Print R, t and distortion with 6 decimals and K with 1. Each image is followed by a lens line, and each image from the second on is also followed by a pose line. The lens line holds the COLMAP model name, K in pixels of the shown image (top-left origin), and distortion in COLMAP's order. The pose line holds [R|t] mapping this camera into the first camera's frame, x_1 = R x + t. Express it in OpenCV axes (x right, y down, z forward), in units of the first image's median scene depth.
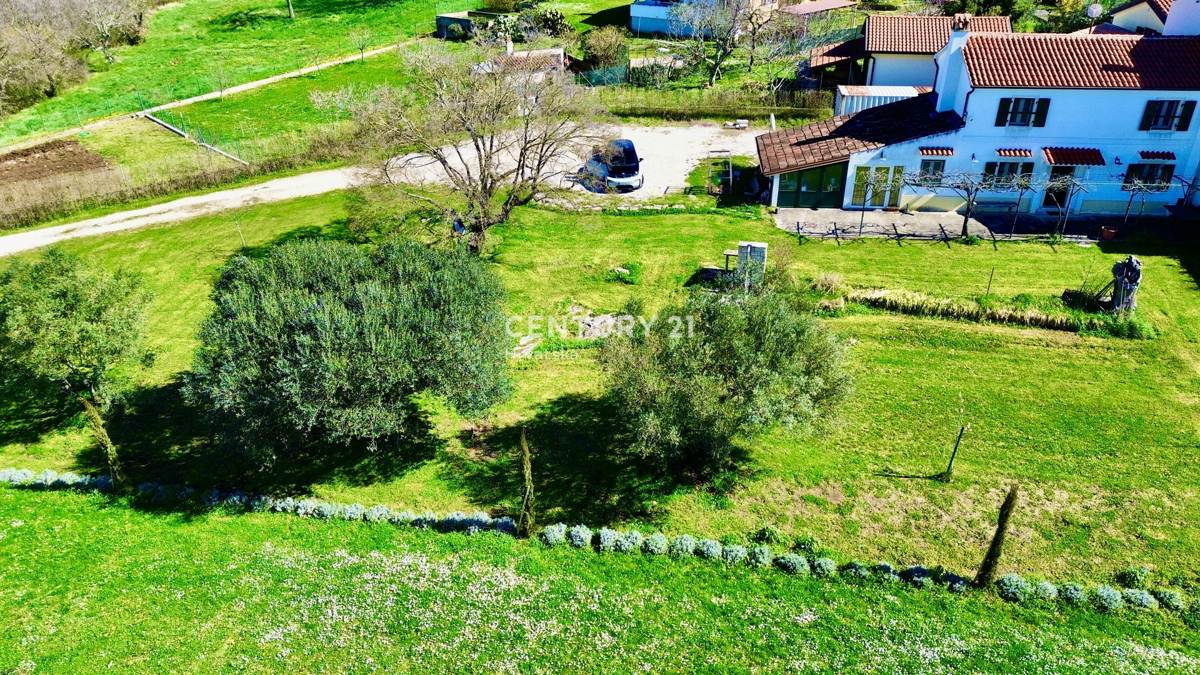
lens RADIAL K [[858.2, 0, 600.7], [0, 858.2, 340.6], [0, 0, 1]] dist [0.074647, -0.075115]
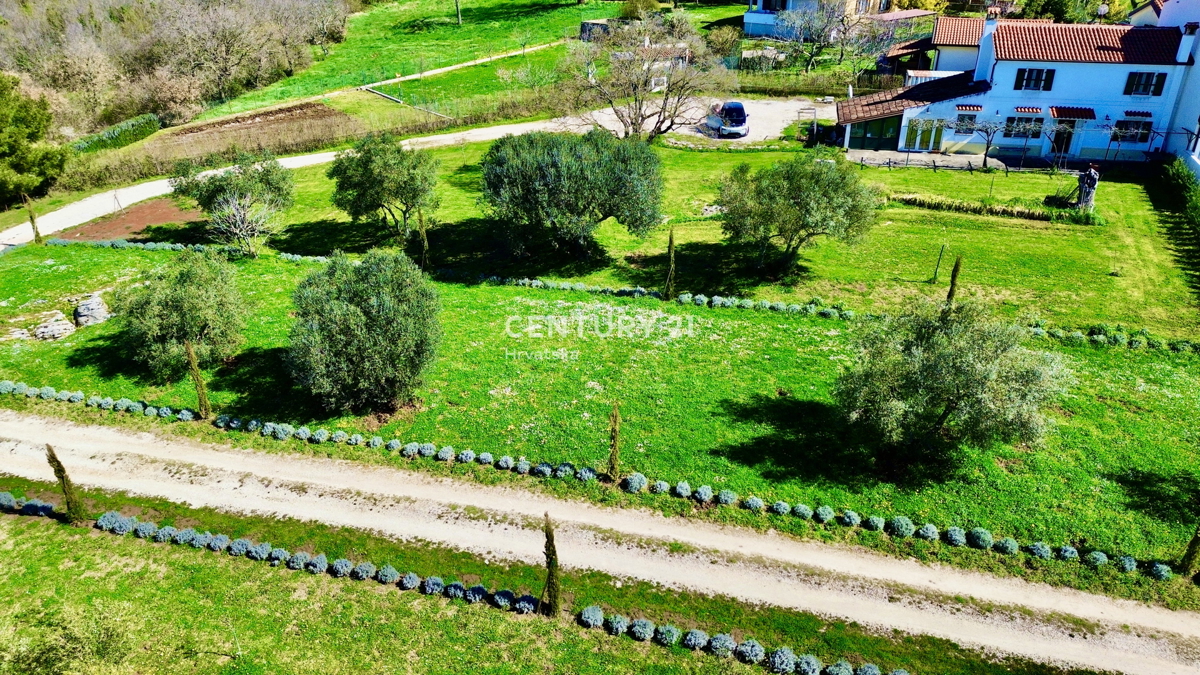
lens RADIAL K [[858.2, 0, 595.4], [0, 858.2, 339.4], [0, 0, 1]] dist [0.074647, -0.075115]
pose [[0.992266, 0.057771, -0.109867, -0.024487], [-0.060978, 0.997799, -0.026050, 0.224712], [0.108120, 0.032548, 0.993605, -0.423883]]
